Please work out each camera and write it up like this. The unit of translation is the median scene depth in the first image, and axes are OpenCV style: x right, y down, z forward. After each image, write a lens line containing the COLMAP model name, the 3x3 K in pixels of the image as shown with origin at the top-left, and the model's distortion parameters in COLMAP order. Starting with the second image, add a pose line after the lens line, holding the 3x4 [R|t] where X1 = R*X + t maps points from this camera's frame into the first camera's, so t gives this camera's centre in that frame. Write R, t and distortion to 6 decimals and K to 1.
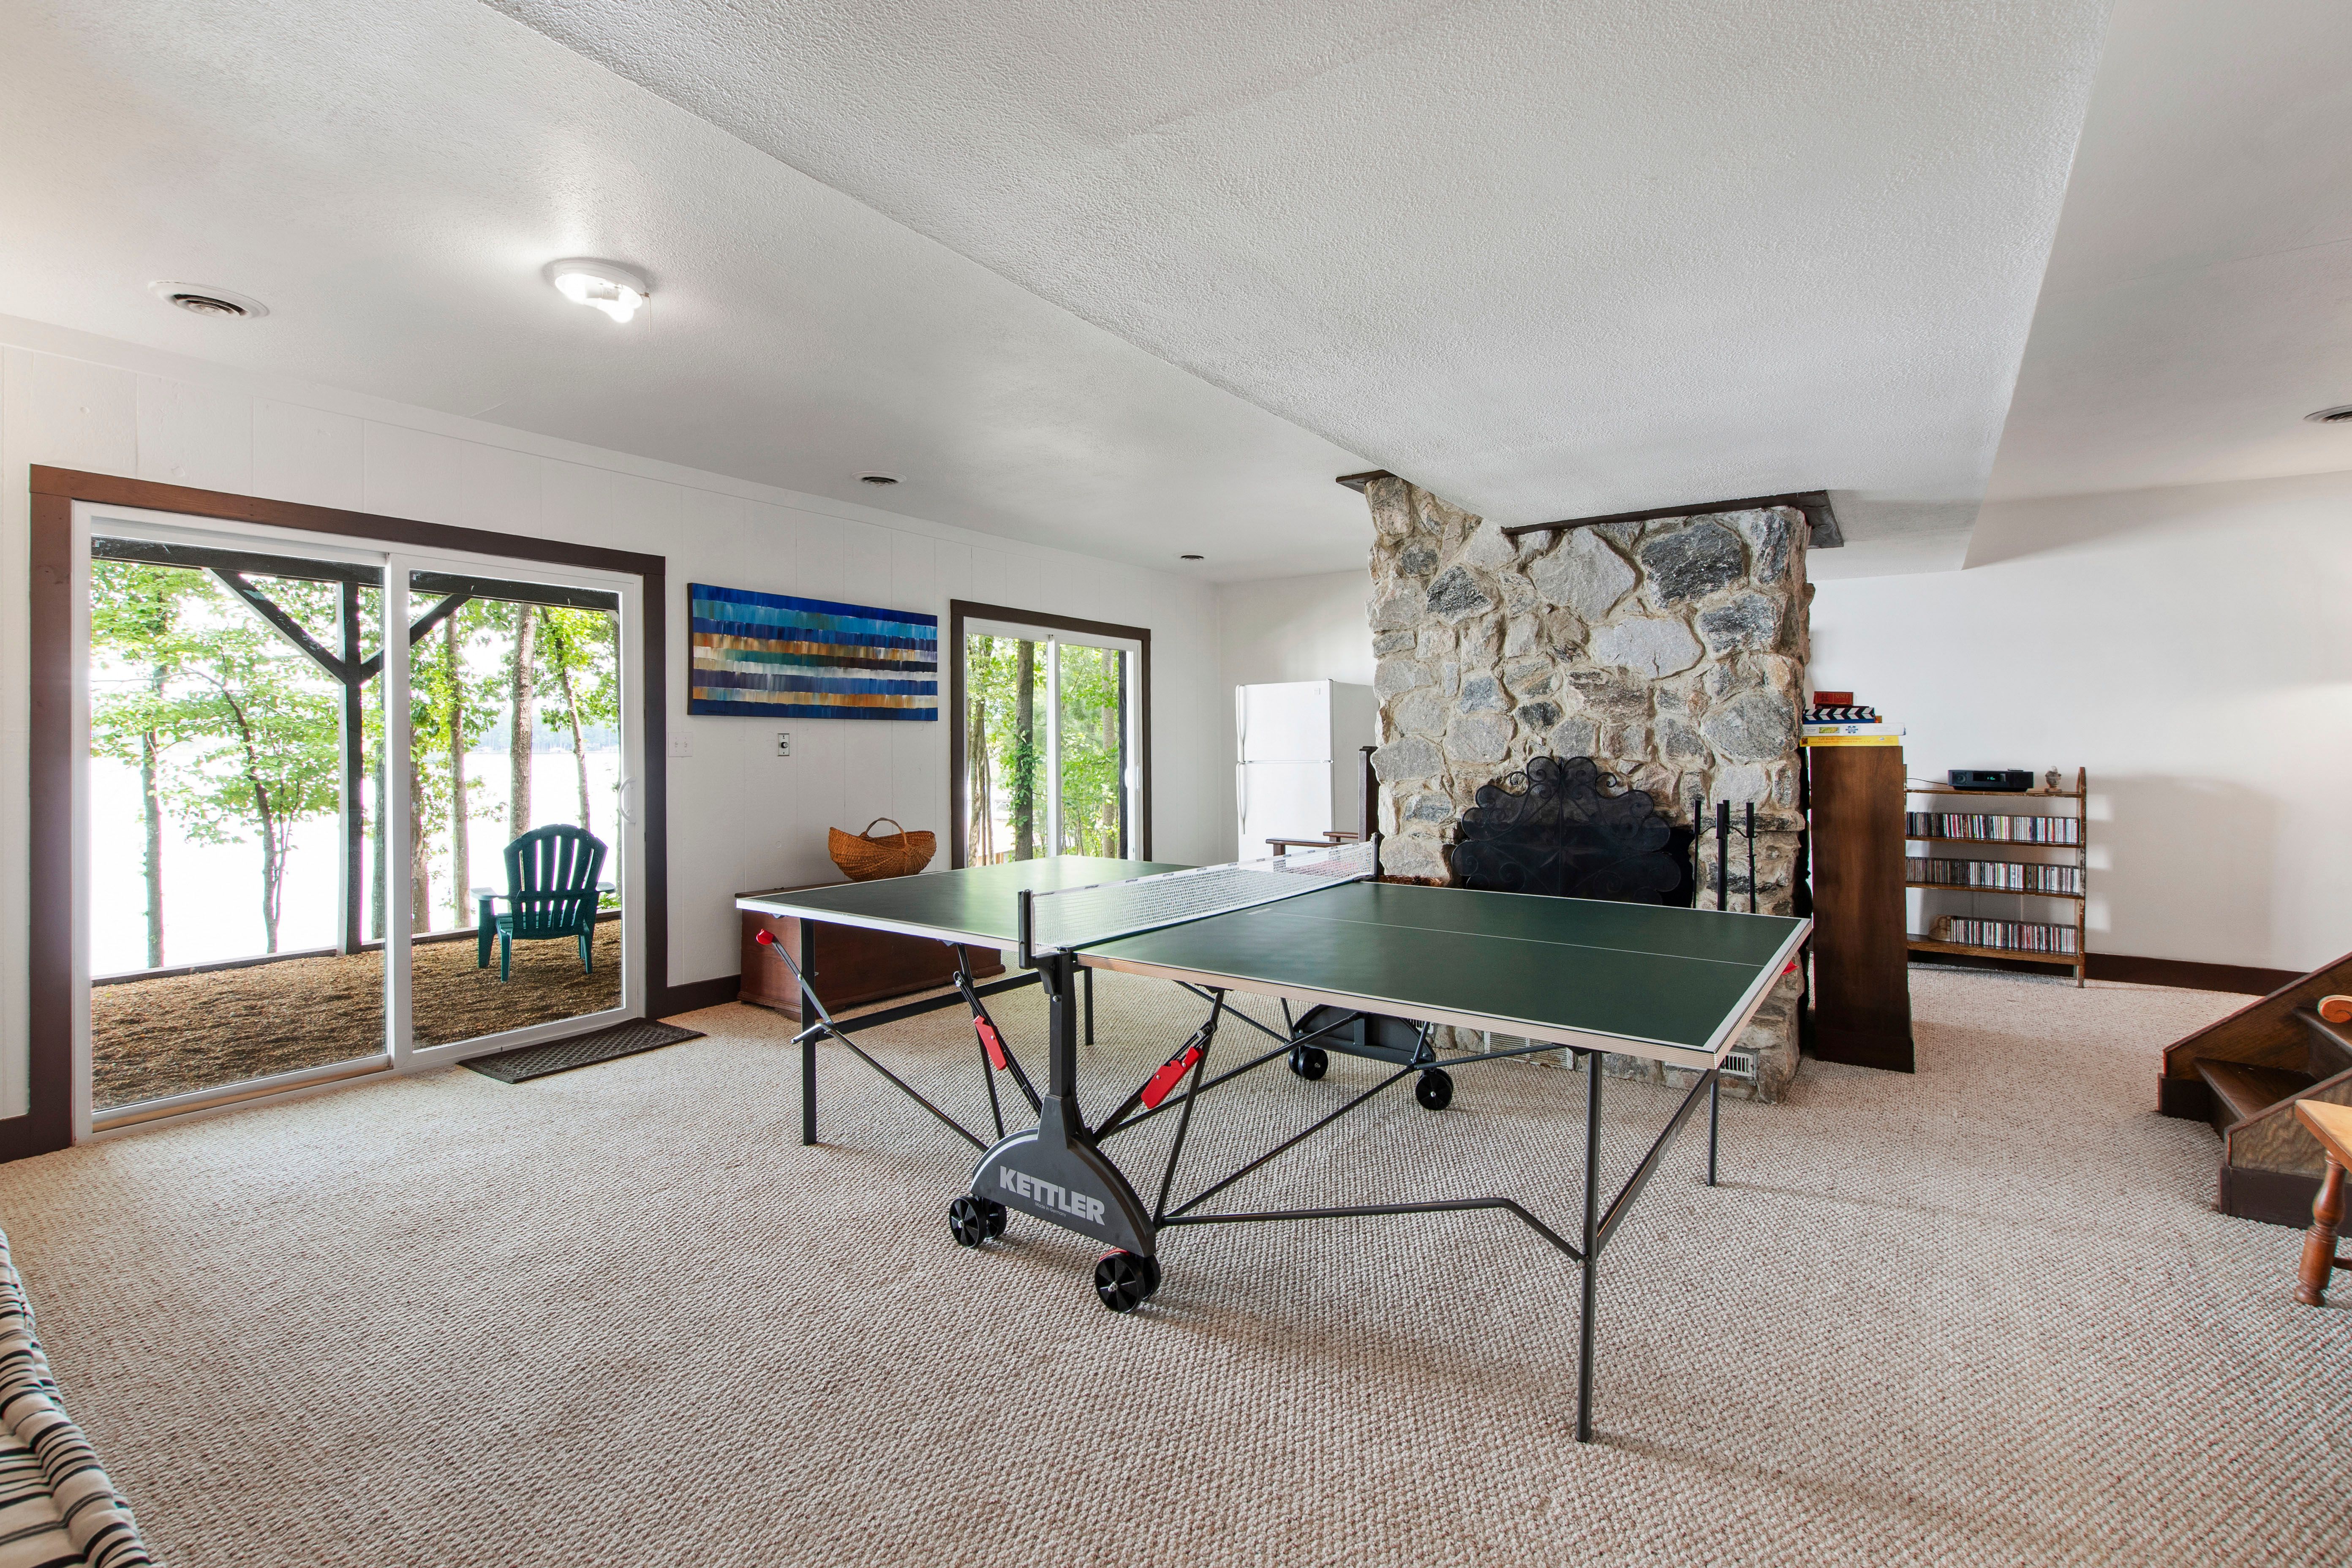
lens RADIAL K [[1062.2, 0, 1162.7], [0, 1062.2, 733.2], [0, 0, 1]] dist [0.004372, -0.000987]
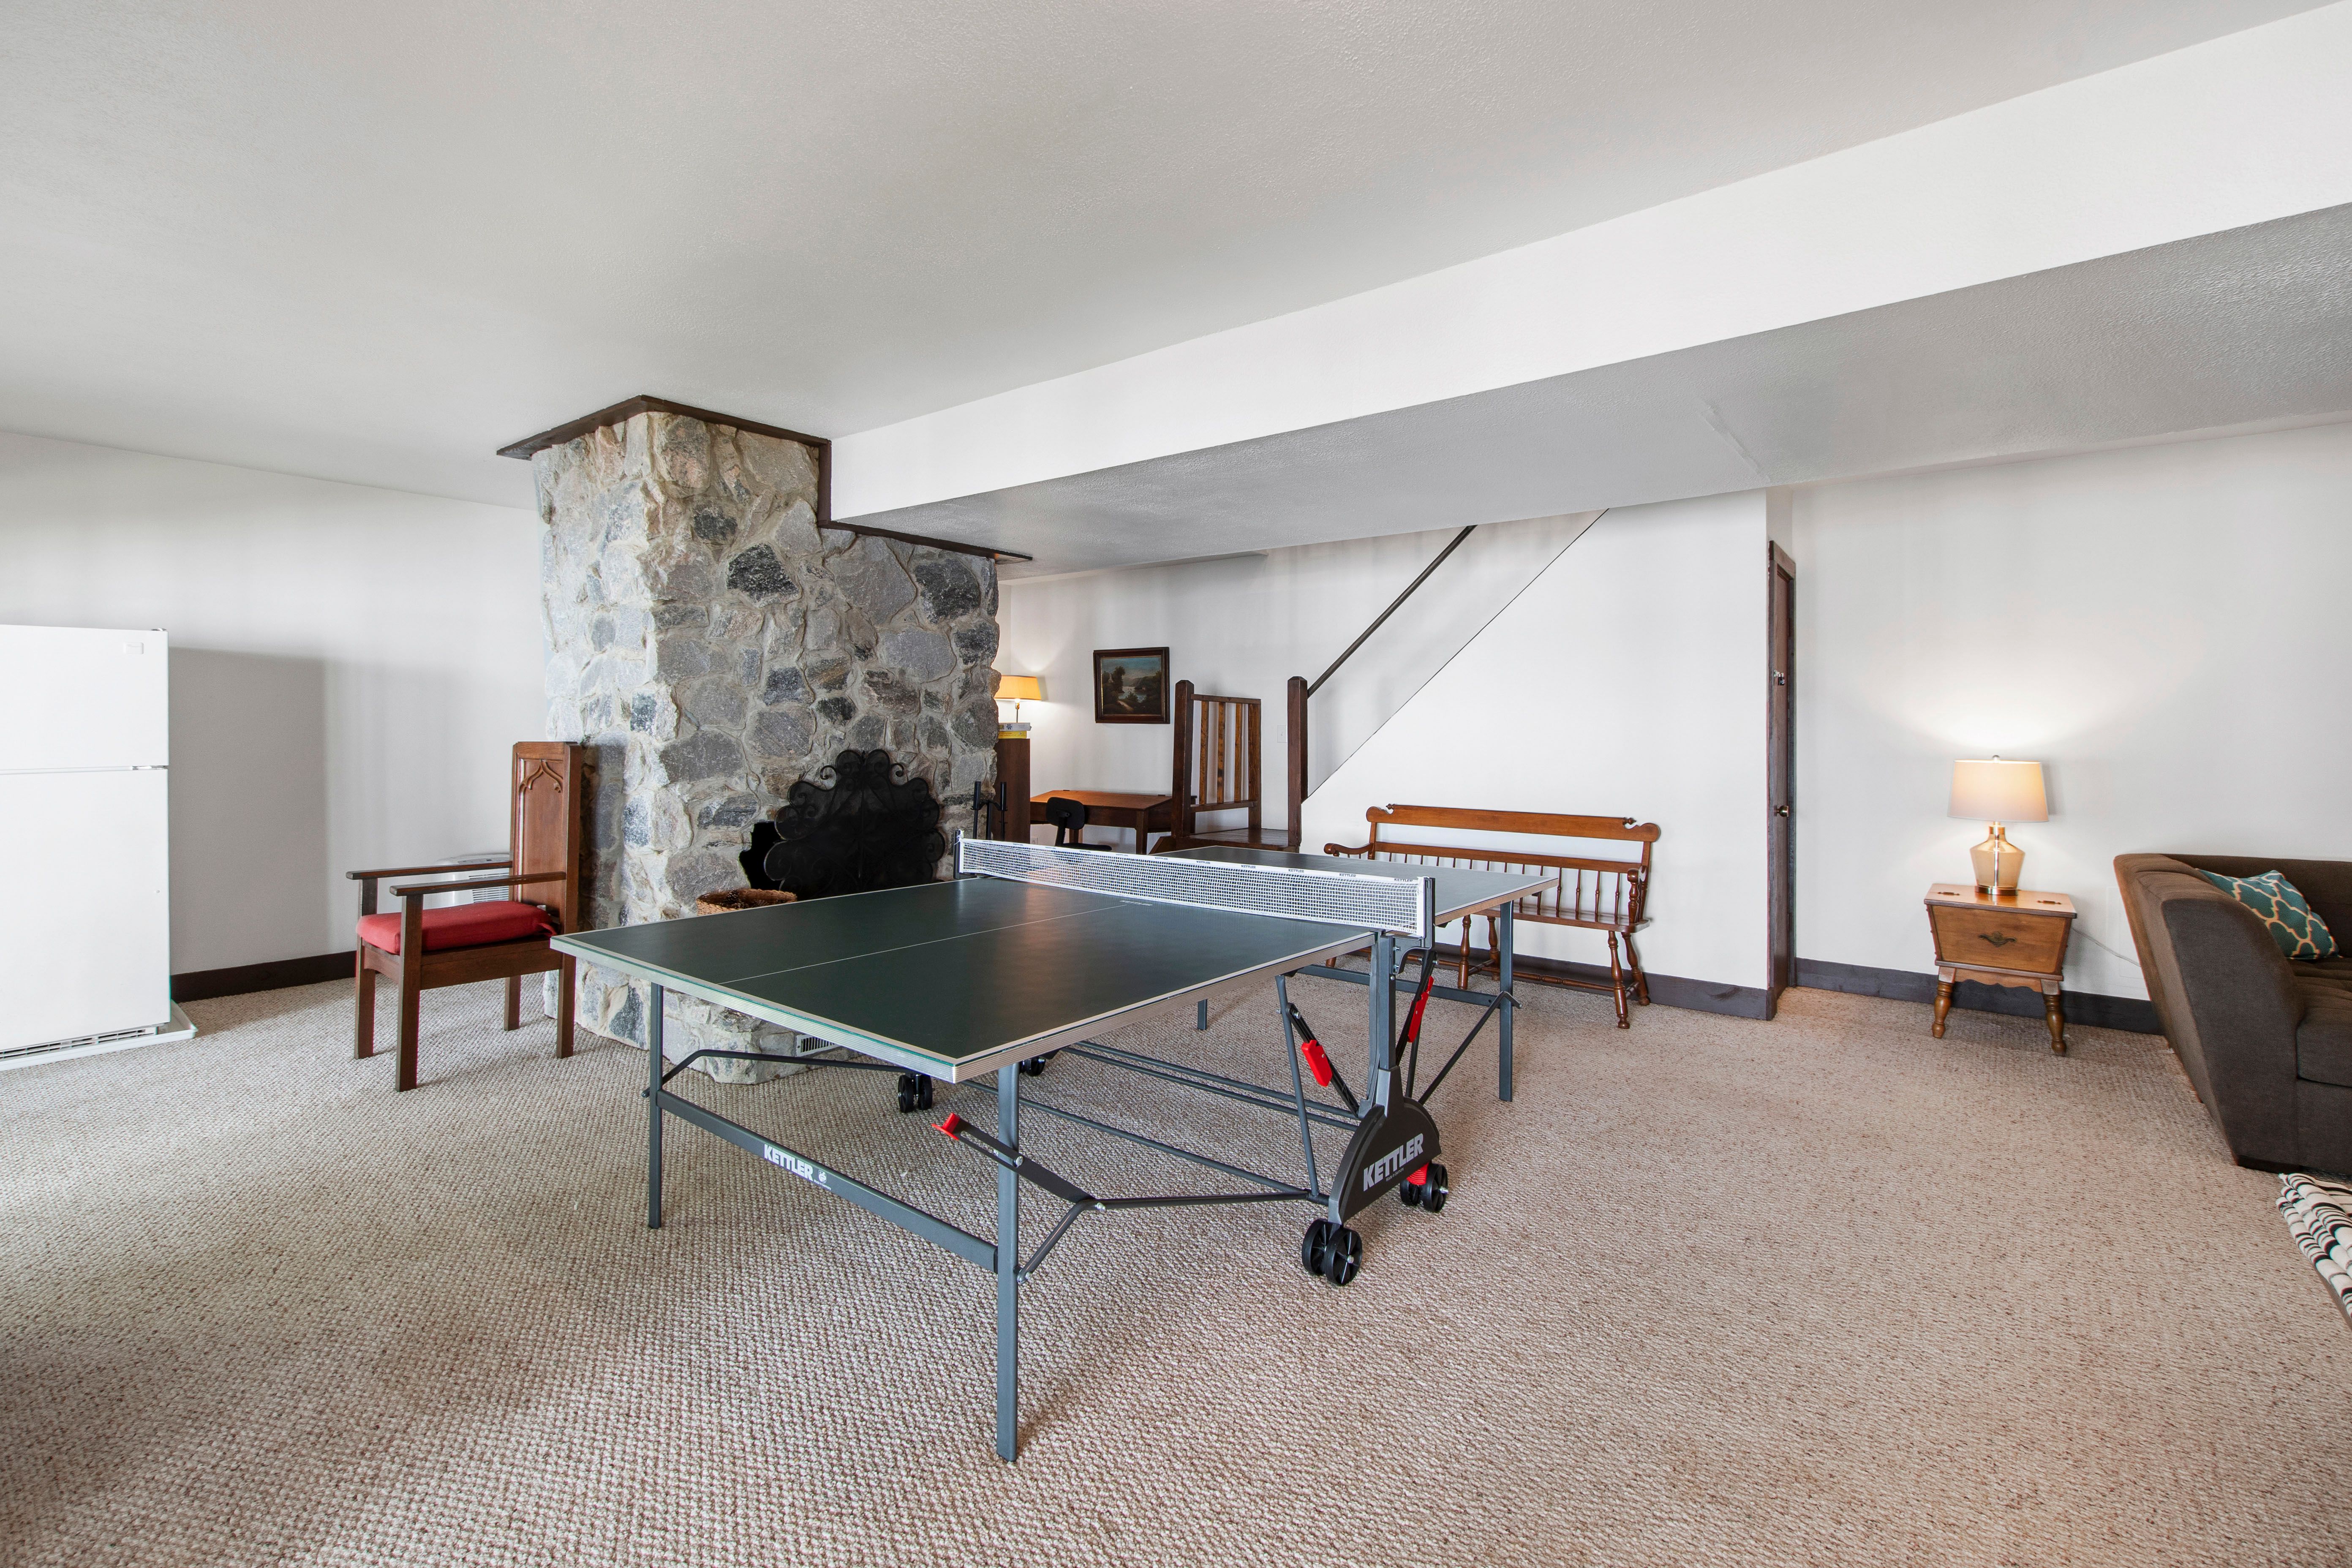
lens RADIAL K [[1062.2, 0, 1161.0], [0, 1062.2, 720.8], [0, 0, 1]] dist [0.004372, -0.000987]
pose [[0.047771, 0.008041, 0.998826, -0.660538], [-0.015895, 0.999847, -0.007289, -0.003770], [-0.998732, -0.015528, 0.047891, 0.650721]]
